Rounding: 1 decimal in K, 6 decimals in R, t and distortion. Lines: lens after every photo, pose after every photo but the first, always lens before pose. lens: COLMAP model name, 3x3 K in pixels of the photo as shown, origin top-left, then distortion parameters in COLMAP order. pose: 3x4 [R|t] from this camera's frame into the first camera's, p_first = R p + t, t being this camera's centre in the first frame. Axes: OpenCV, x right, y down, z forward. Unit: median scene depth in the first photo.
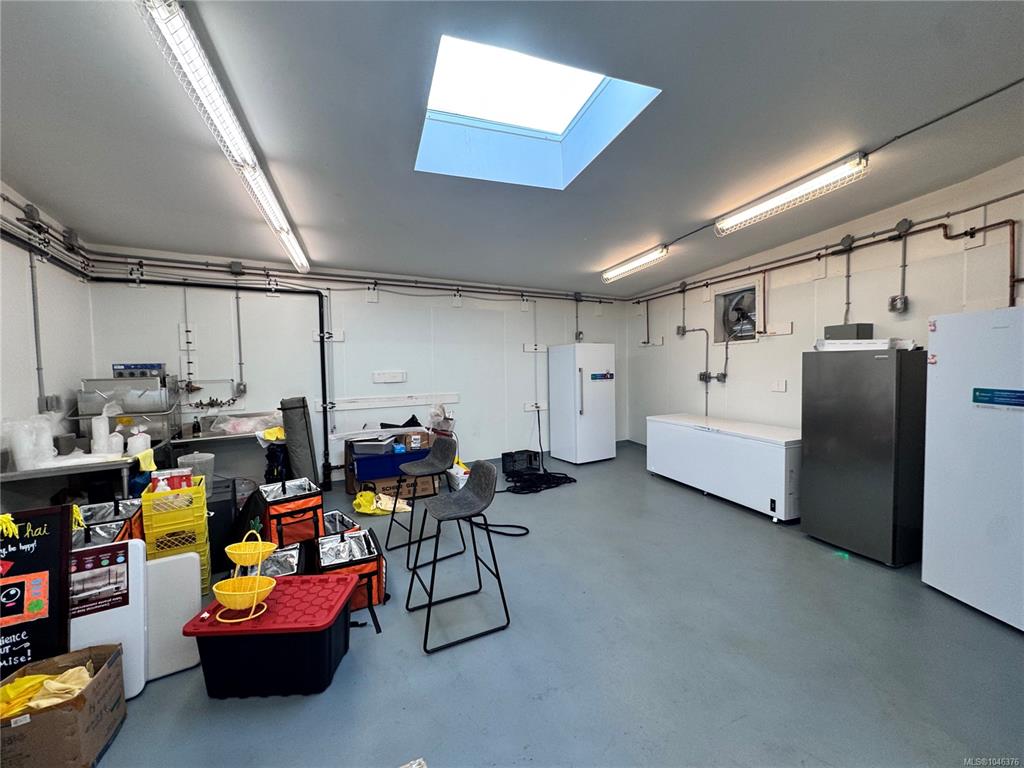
lens RADIAL K [[410.3, 0, 504.8], [0, 410.3, 383.1], [0, 0, 1]] dist [-0.001049, -0.000555]
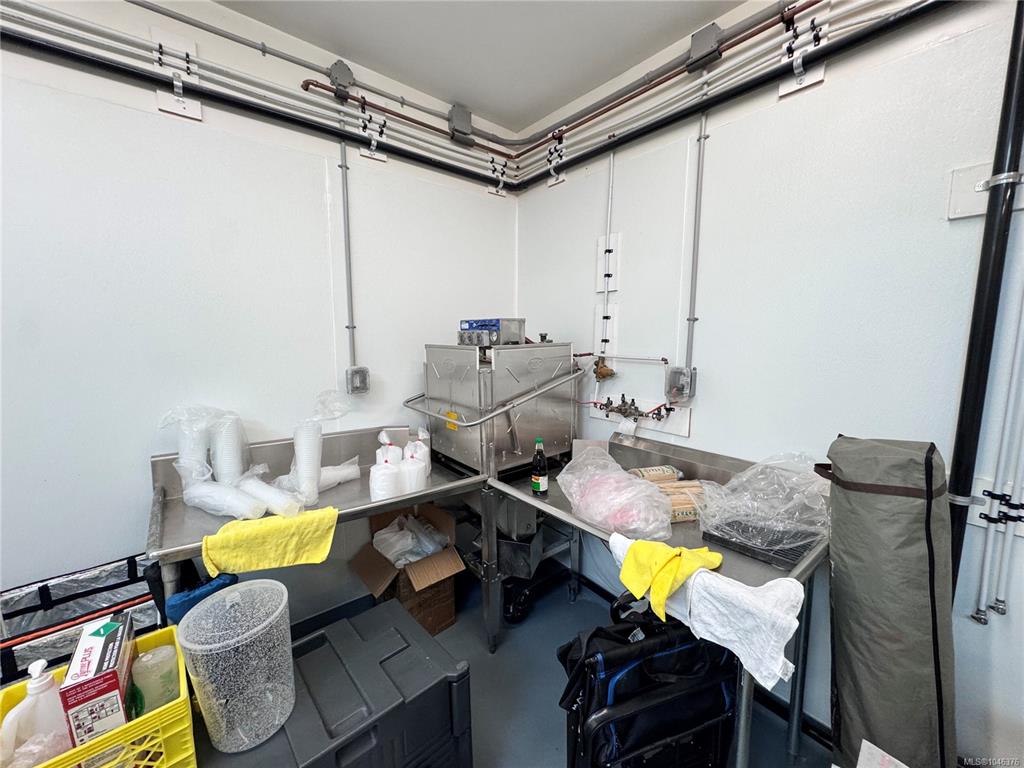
lens RADIAL K [[410.3, 0, 512.1], [0, 410.3, 384.1], [0, 0, 1]] dist [-0.001049, -0.000555]
pose [[0.168615, 0.145842, -0.974833, -0.300926], [-0.049384, 0.989001, 0.139420, -0.034417], [0.984444, 0.024633, 0.173963, 0.805715]]
